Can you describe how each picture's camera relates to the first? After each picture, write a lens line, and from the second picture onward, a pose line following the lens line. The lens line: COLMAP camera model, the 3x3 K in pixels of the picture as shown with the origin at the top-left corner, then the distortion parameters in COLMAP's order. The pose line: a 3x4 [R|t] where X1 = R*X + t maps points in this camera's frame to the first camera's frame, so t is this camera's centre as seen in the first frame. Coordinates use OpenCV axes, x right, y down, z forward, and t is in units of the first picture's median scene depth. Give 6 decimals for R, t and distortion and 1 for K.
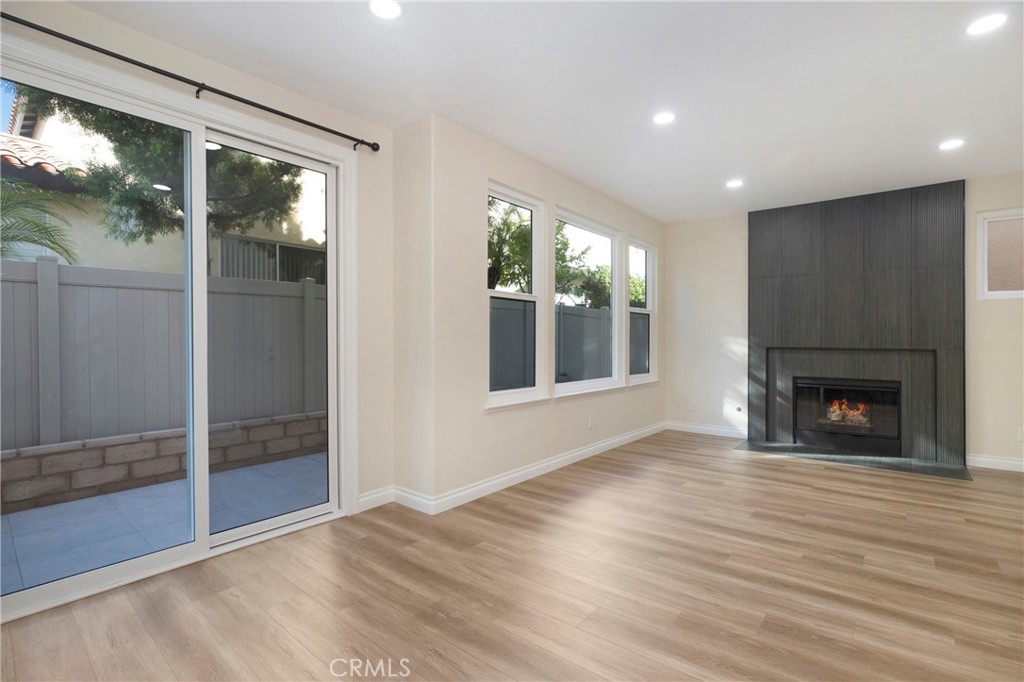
lens RADIAL K [[500.5, 0, 513.4], [0, 500.5, 338.3], [0, 0, 1]] dist [0.007025, 0.001435]
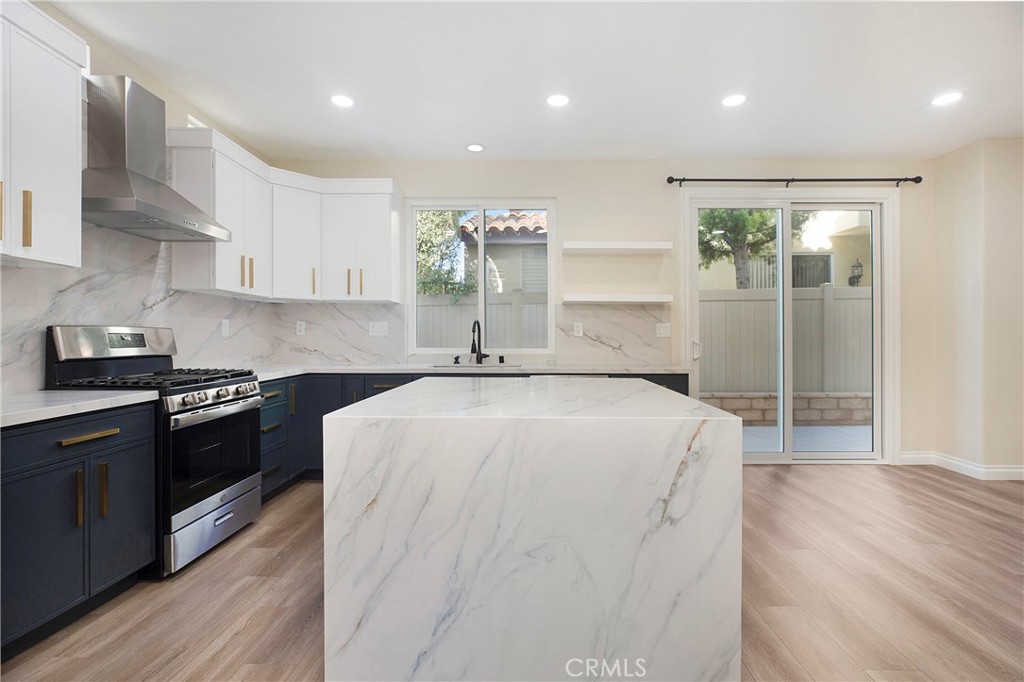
lens RADIAL K [[448.7, 0, 517.1], [0, 448.7, 330.5], [0, 0, 1]] dist [0.002749, 0.000216]
pose [[0.602887, 0.009875, -0.797765, 0.016133], [-0.015415, 0.999881, 0.000727, 0.006200], [0.797678, 0.011860, 0.602967, -0.371668]]
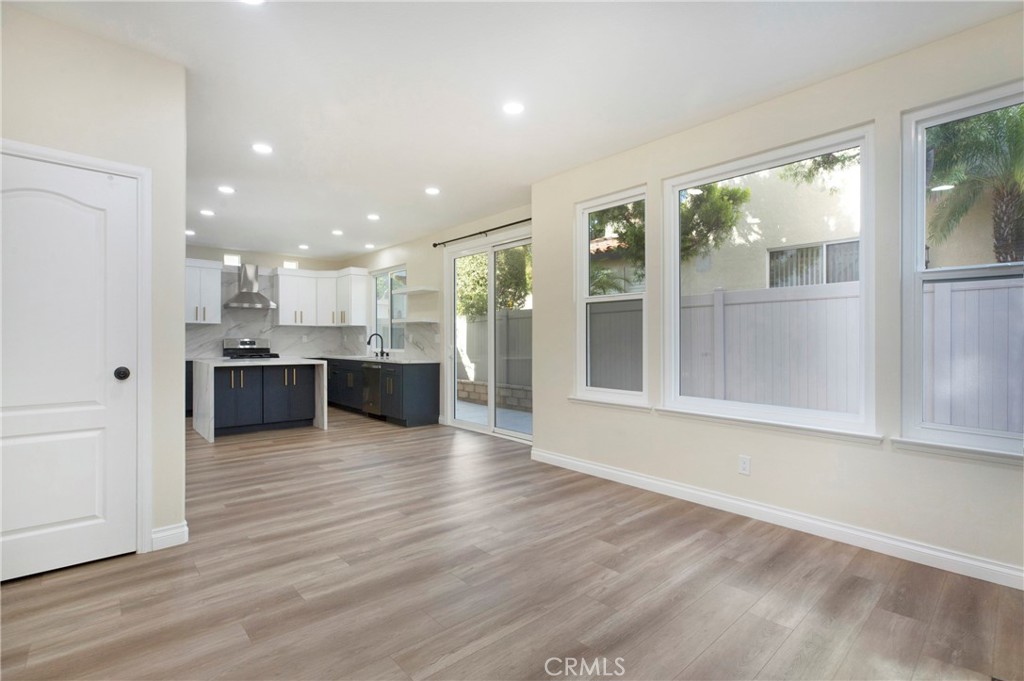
lens RADIAL K [[500.5, 0, 512.0], [0, 500.5, 343.1], [0, 0, 1]] dist [0.007025, 0.001435]
pose [[-0.195023, 0.006782, -0.980775, 0.998058], [-0.009159, 0.999920, 0.008736, -0.000239], [0.980756, 0.010686, -0.194946, 0.943469]]
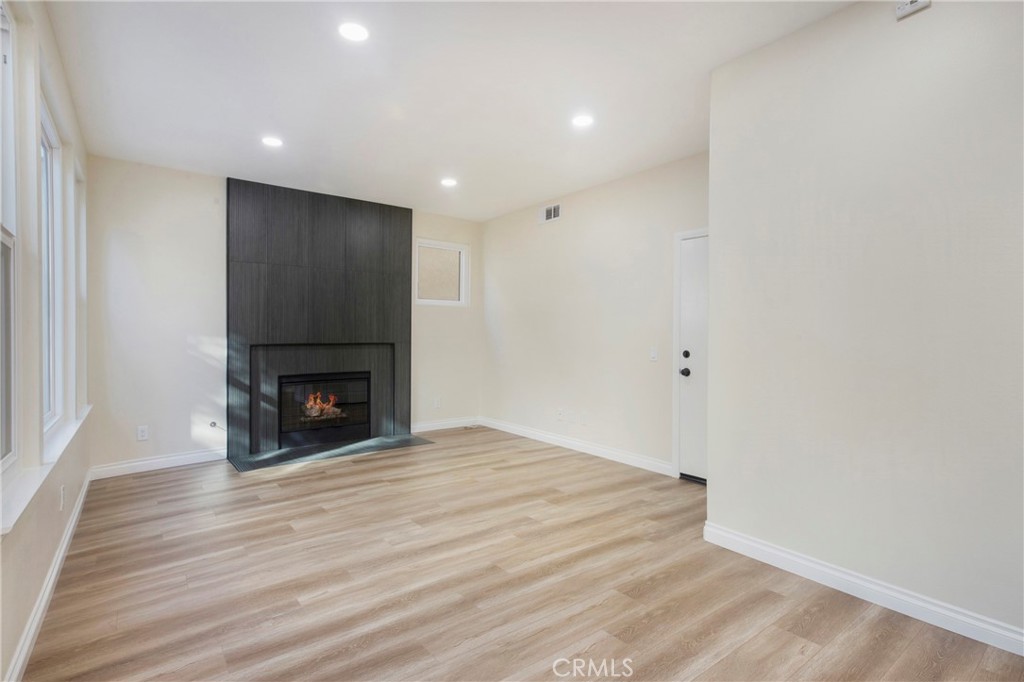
lens RADIAL K [[500.5, 0, 516.8], [0, 500.5, 340.3], [0, 0, 1]] dist [0.007025, 0.001435]
pose [[0.245885, -0.005235, 0.969285, -0.282072], [-0.000757, 0.999984, 0.005593, 0.008885], [-0.969299, -0.002109, 0.245877, 0.467987]]
